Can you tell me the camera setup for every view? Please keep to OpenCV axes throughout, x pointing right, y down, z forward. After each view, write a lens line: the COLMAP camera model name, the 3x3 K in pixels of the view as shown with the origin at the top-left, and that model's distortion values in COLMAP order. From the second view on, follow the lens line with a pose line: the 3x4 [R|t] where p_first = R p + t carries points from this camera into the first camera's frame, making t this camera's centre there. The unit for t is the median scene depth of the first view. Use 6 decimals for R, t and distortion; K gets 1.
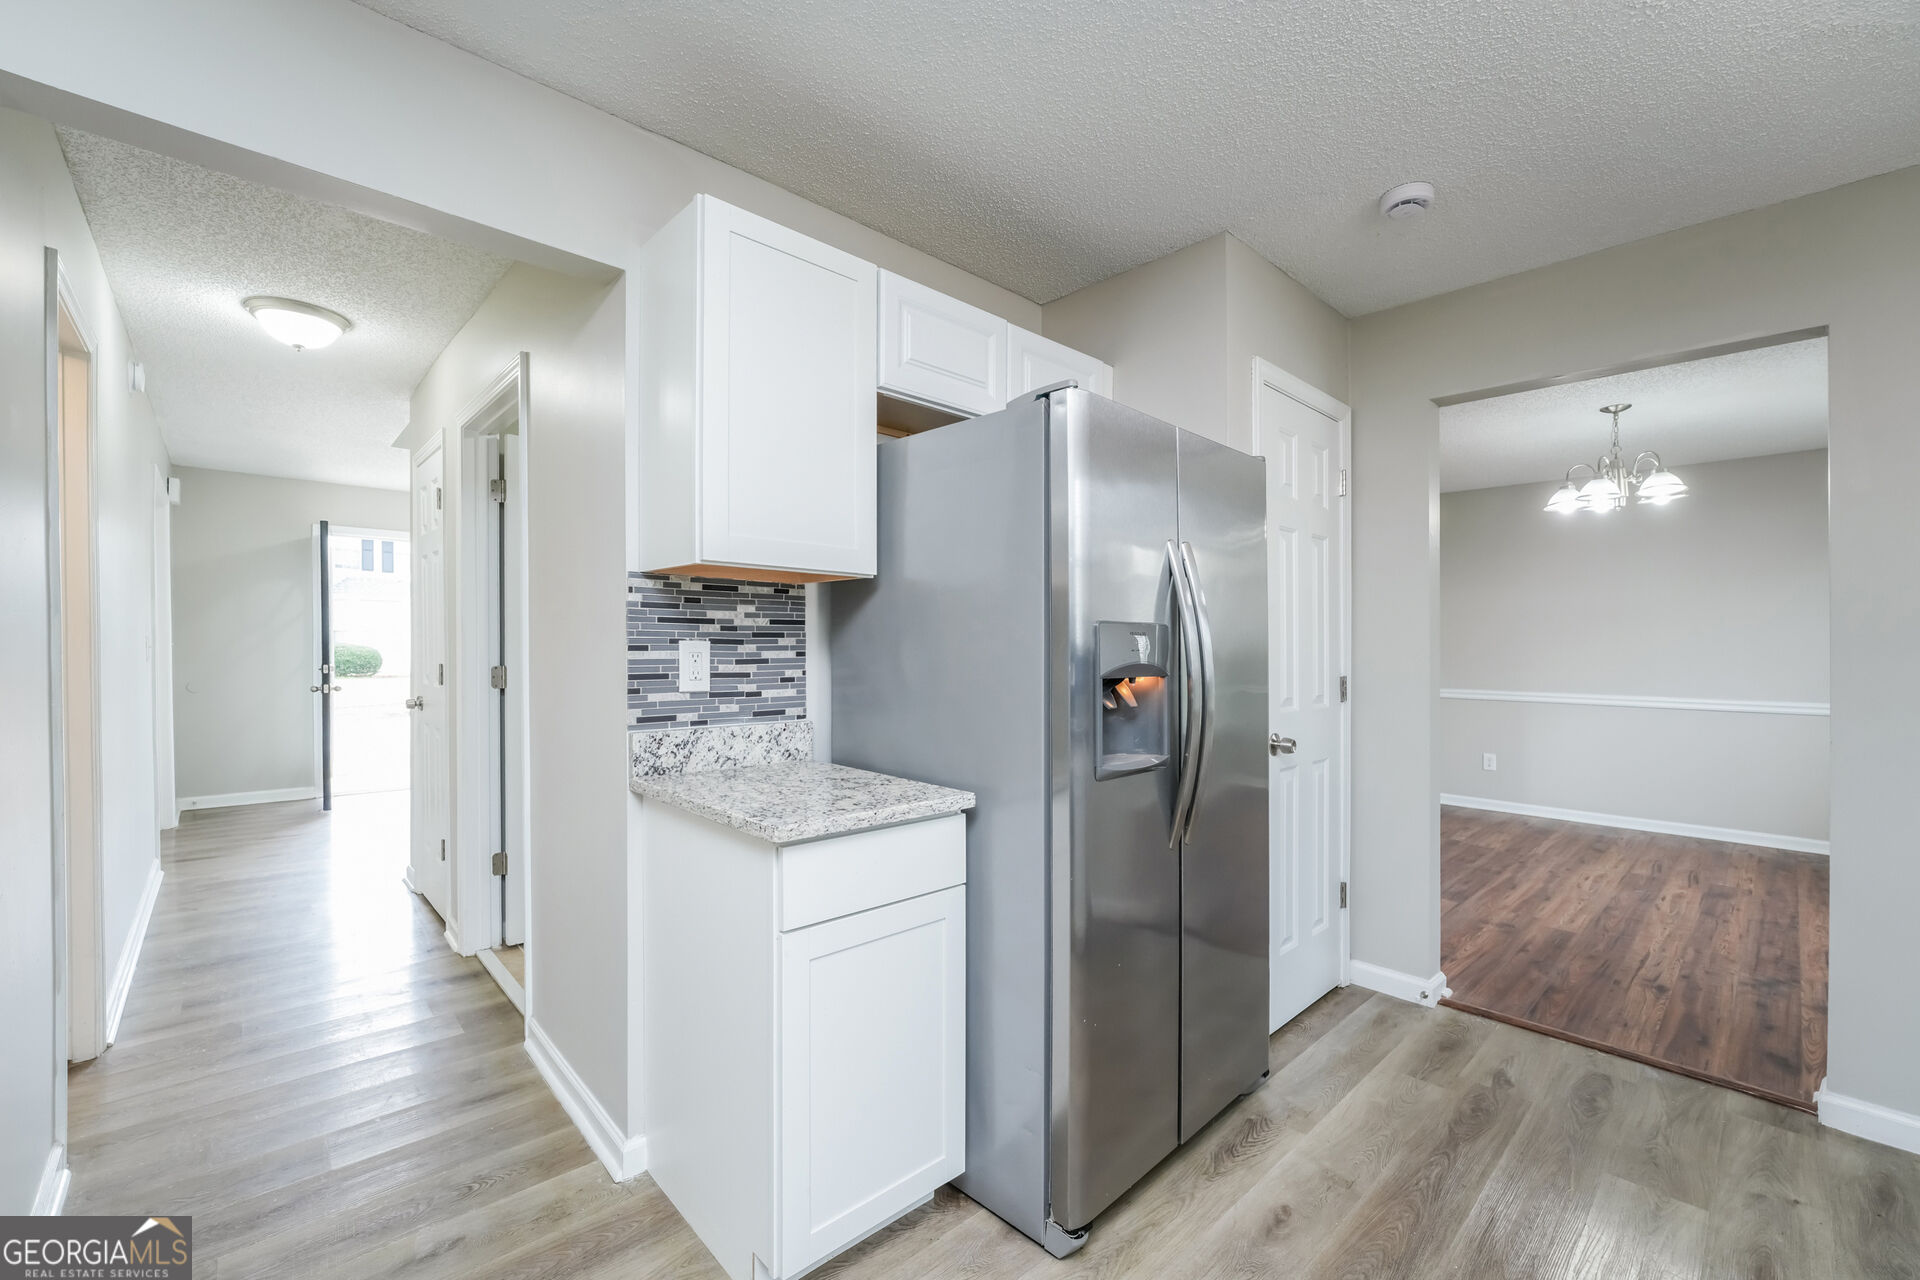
lens RADIAL K [[776.0, 0, 973.2], [0, 776.0, 645.9], [0, 0, 1]] dist [-0.012918, 0.001379]
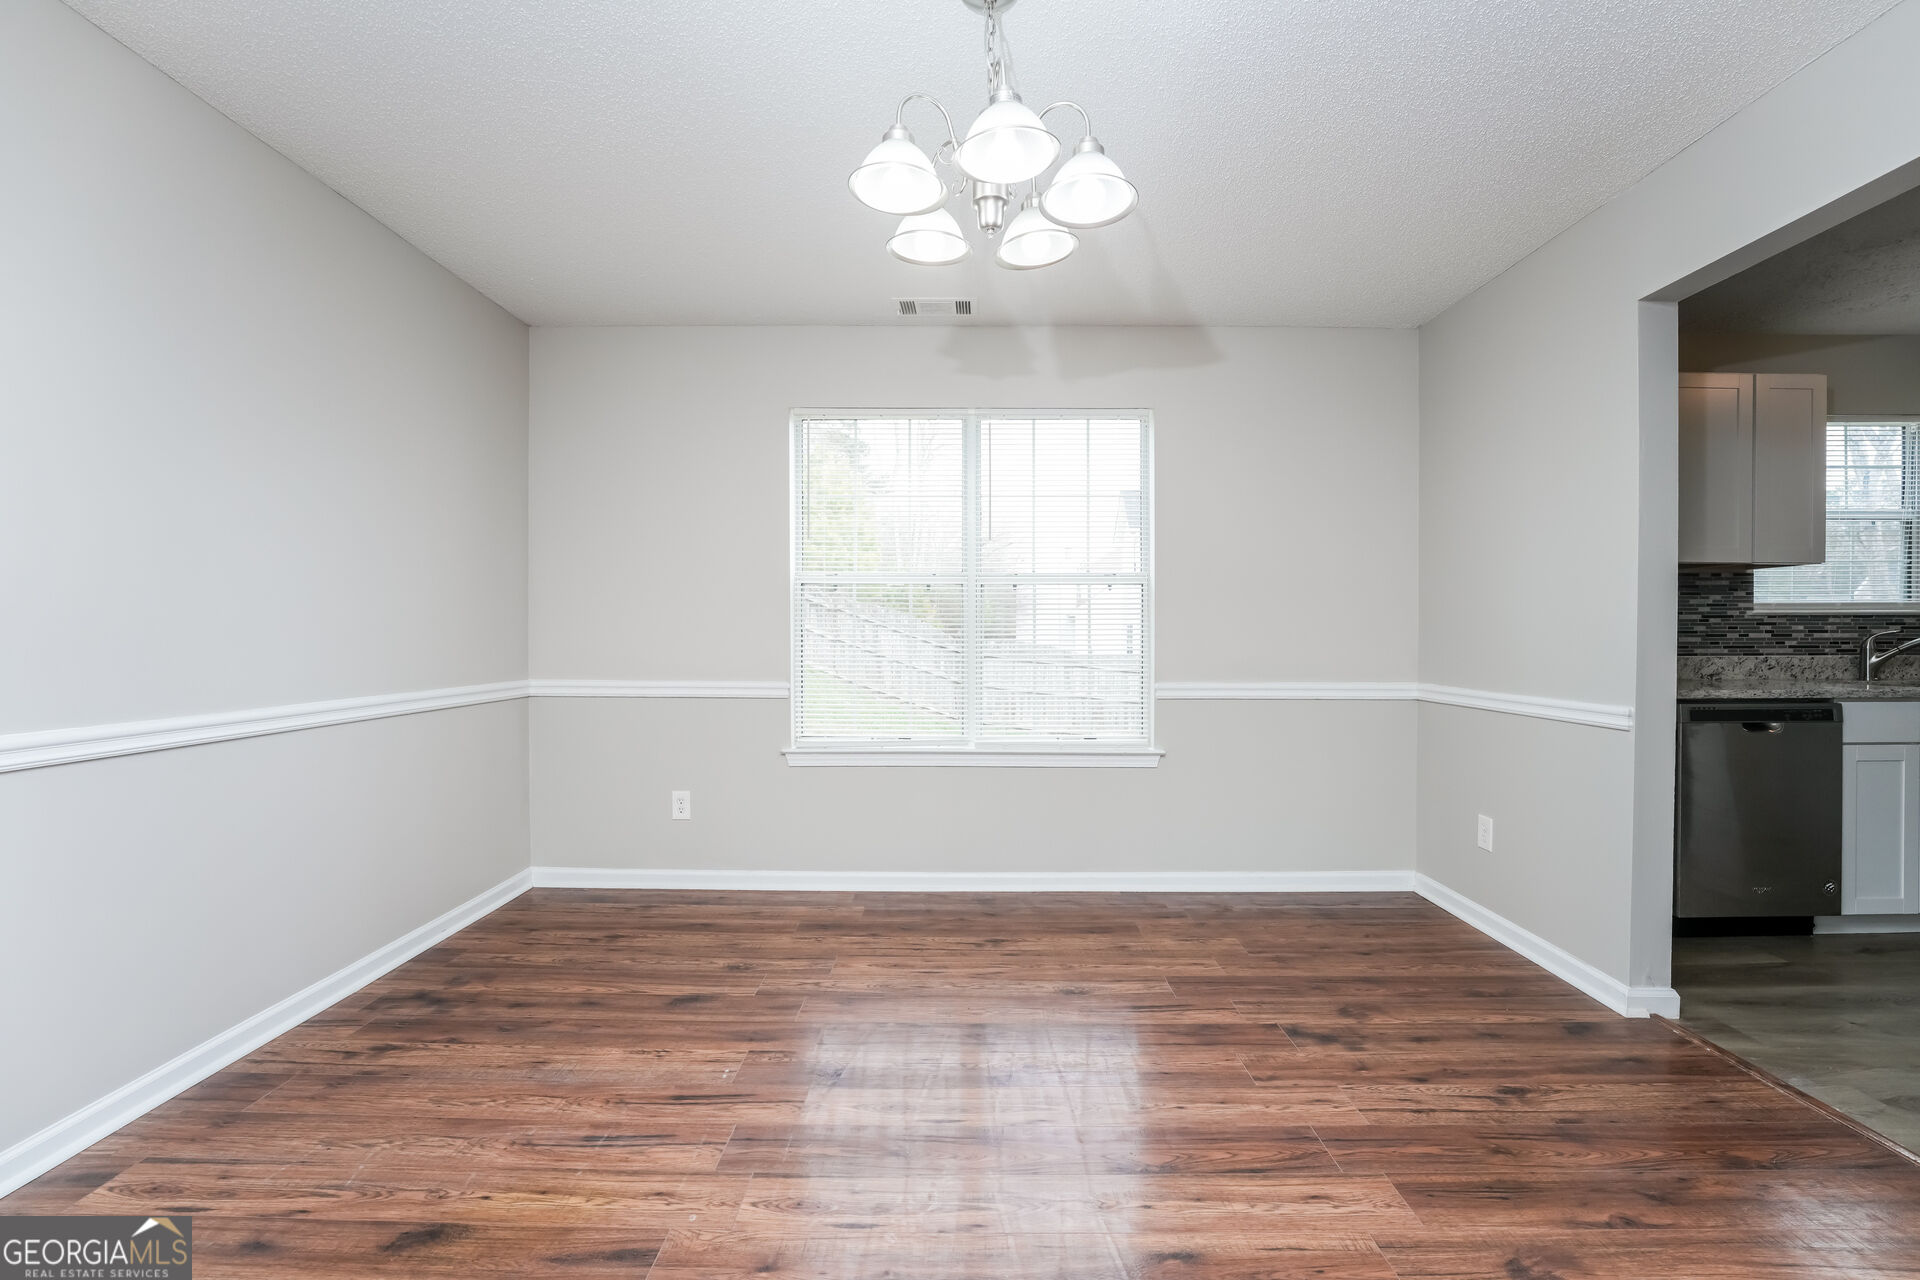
lens RADIAL K [[776.0, 0, 959.4], [0, 776.0, 641.1], [0, 0, 1]] dist [-0.012918, 0.001379]
pose [[-0.715612, -0.005095, 0.698480, 0.743214], [0.000206, 0.999972, 0.007505, 0.032404], [-0.698498, 0.005515, -0.715590, 1.780678]]
